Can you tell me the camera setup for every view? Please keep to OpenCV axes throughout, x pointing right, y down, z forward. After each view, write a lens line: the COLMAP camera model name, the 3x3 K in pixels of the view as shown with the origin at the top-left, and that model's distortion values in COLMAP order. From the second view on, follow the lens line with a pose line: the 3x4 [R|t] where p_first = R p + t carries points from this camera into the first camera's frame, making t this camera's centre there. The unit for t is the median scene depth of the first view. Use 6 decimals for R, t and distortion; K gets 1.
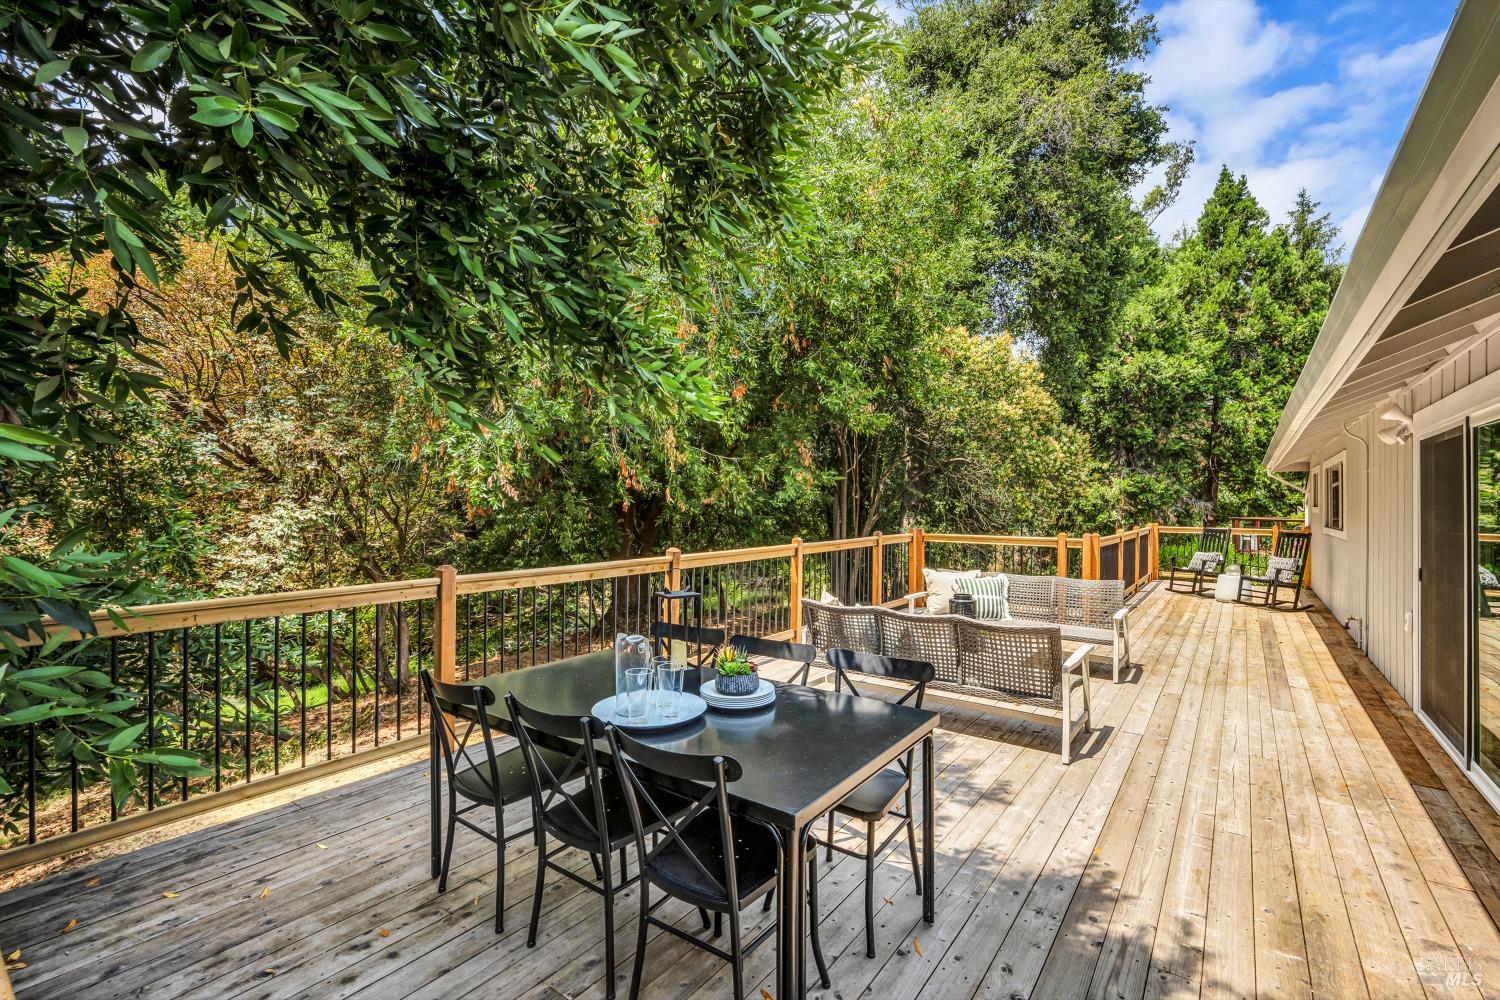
lens RADIAL K [[657.0, 0, 794.9], [0, 657.0, 522.5], [0, 0, 1]] dist [-0.000861, 0.001090]
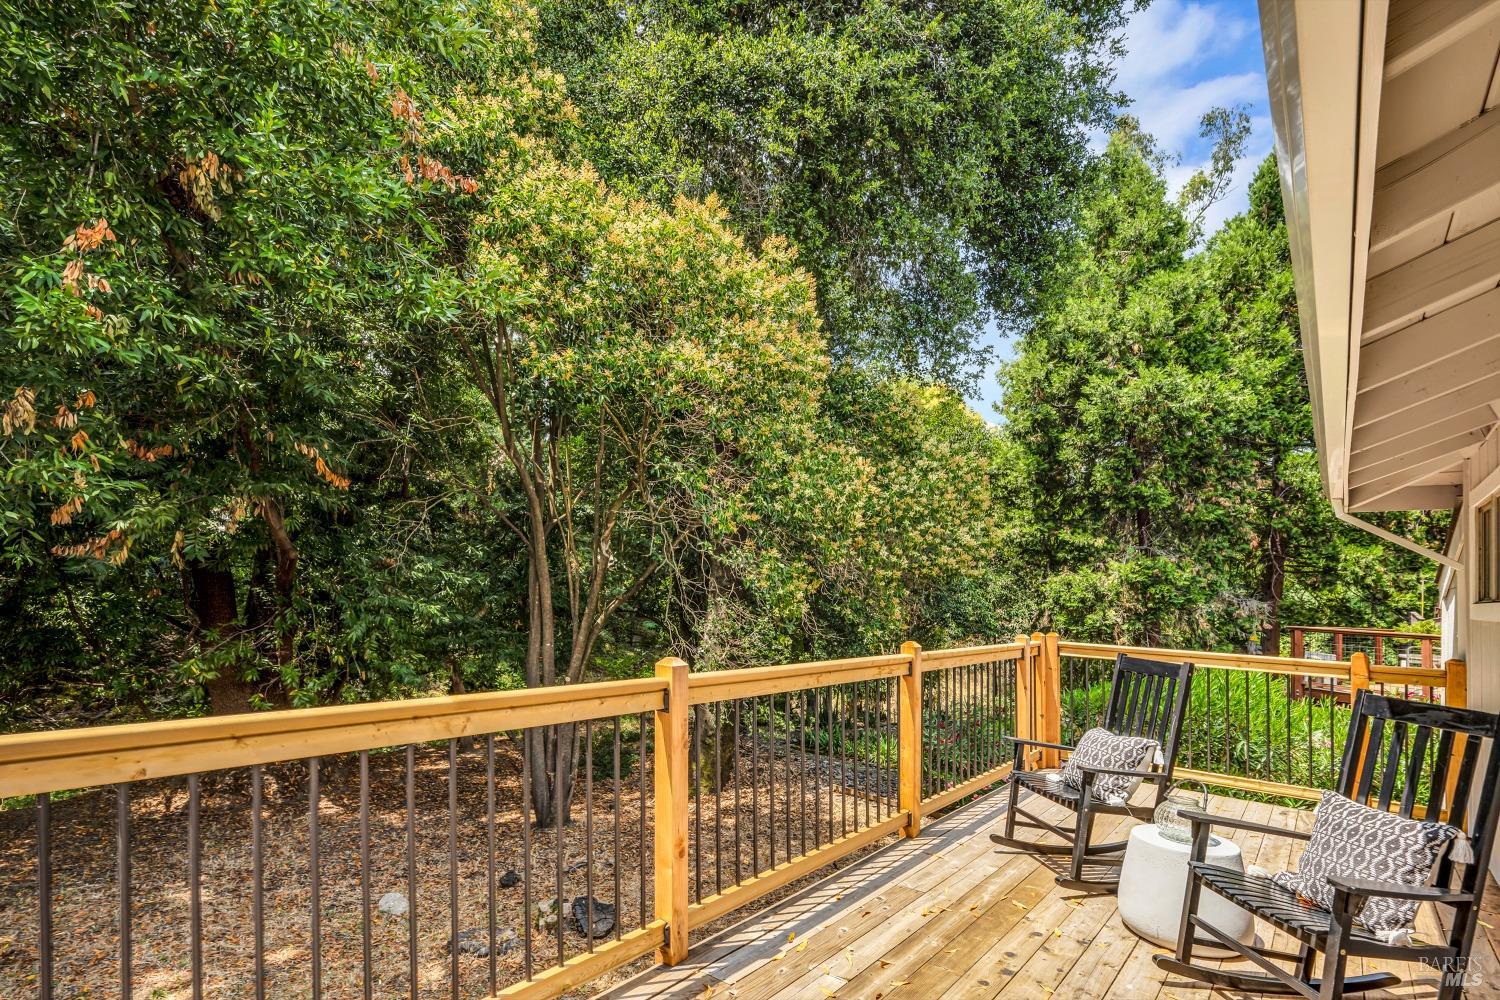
lens RADIAL K [[698.5, 0, 749.4], [0, 698.5, 581.8], [0, 0, 1]] dist [-0.000967, -0.000253]
pose [[0.994286, 0.030842, -0.102200, 0.557908], [-0.035289, 0.998494, -0.041996, -0.009360], [0.100751, 0.045362, 0.993877, 0.744400]]
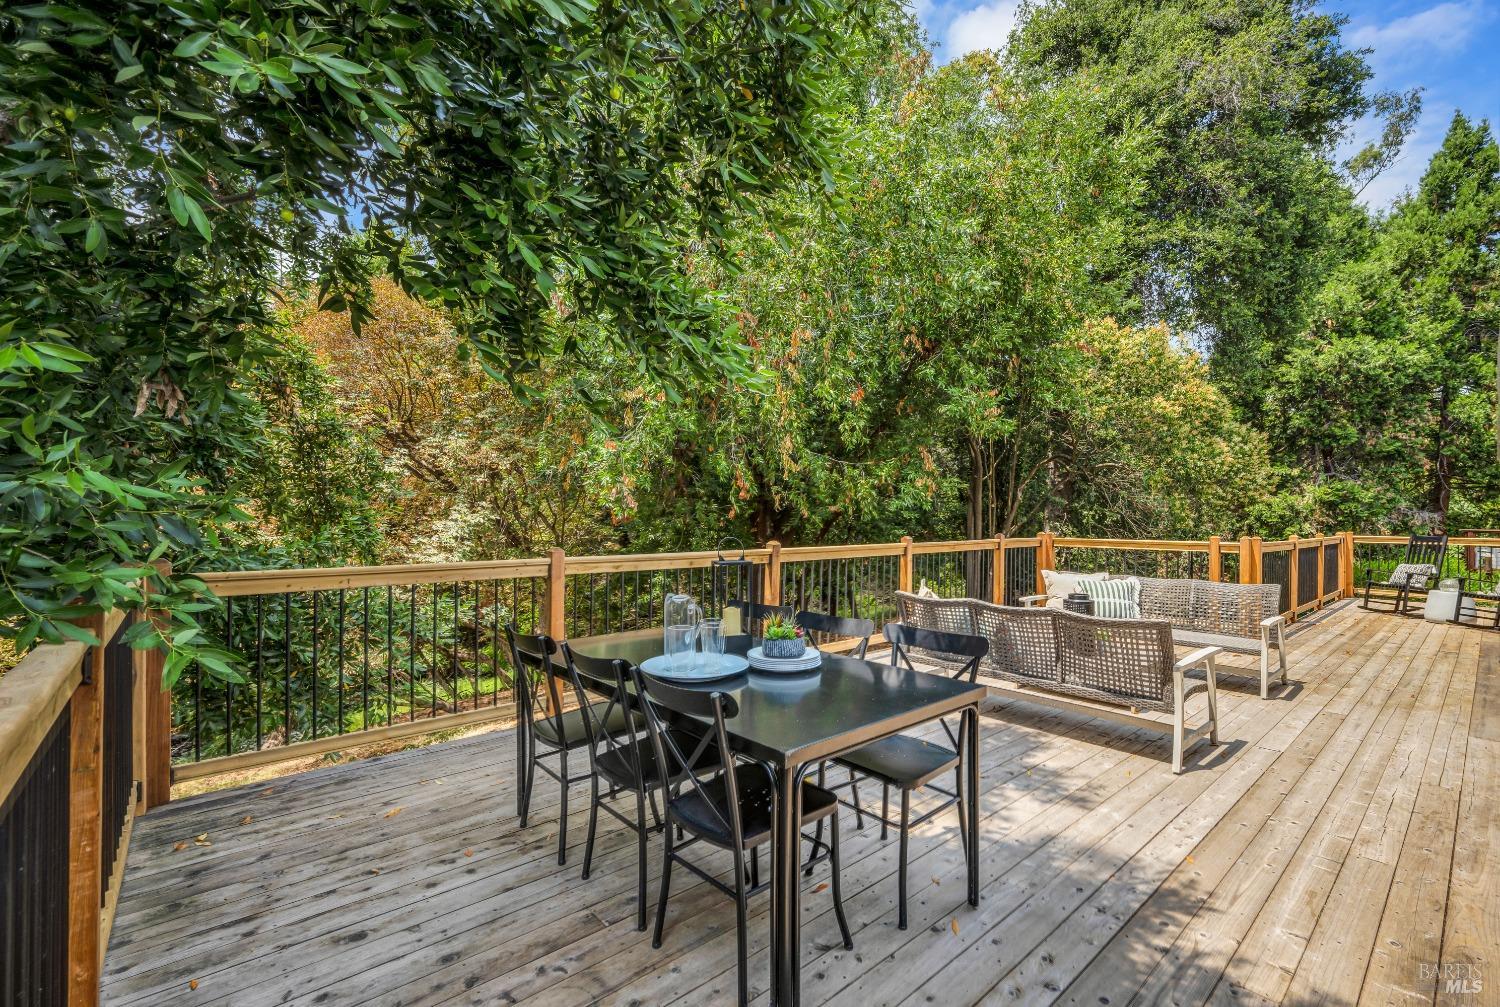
lens RADIAL K [[660.4, 0, 799.2], [0, 660.4, 537.1], [0, 0, 1]] dist [0.000612, 0.000441]
pose [[0.977398, 0.002999, -0.211387, 0.038604], [-0.003888, 0.999985, -0.003792, 0.019535], [0.211373, 0.004529, 0.977395, 0.002273]]
